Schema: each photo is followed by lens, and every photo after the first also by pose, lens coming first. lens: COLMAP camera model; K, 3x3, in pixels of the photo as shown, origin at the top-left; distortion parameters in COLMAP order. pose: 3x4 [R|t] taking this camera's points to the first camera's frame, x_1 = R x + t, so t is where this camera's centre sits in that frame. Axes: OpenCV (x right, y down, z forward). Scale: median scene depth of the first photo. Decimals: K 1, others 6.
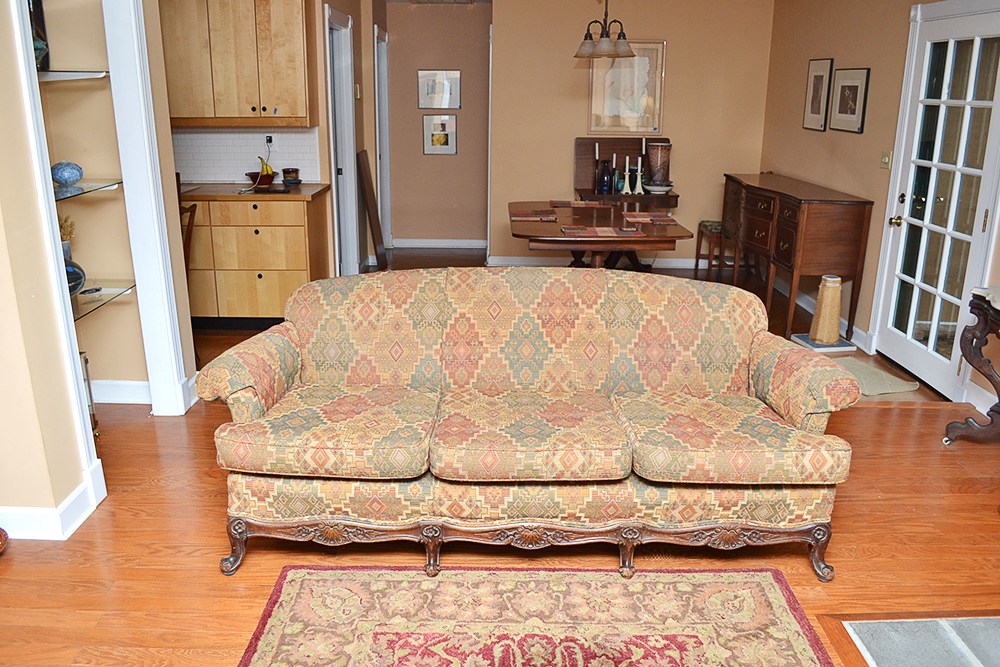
lens RADIAL K [[836.3, 0, 494.9], [0, 836.3, 333.3], [0, 0, 1]] dist [-0.098651, 0.010468]
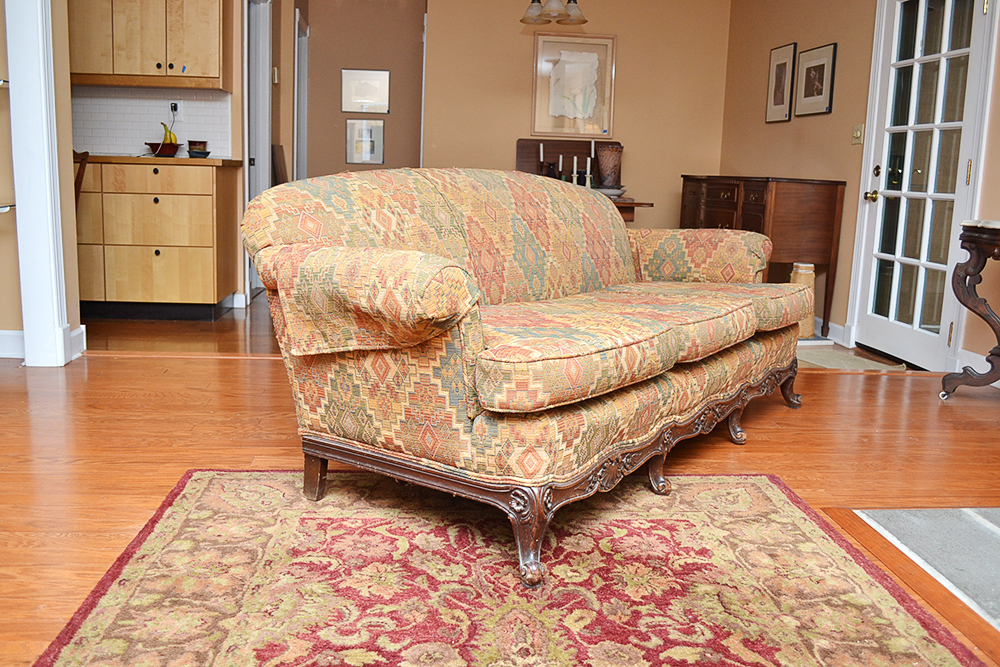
lens RADIAL K [[949.3, 0, 503.6], [0, 949.3, 331.6], [0, 0, 1]] dist [-0.083699, 0.000000]
pose [[0.995586, 0.010832, 0.093231, -0.017011], [0.000612, 0.992548, -0.121855, 0.141892], [-0.093856, 0.121374, 0.988160, 0.016587]]
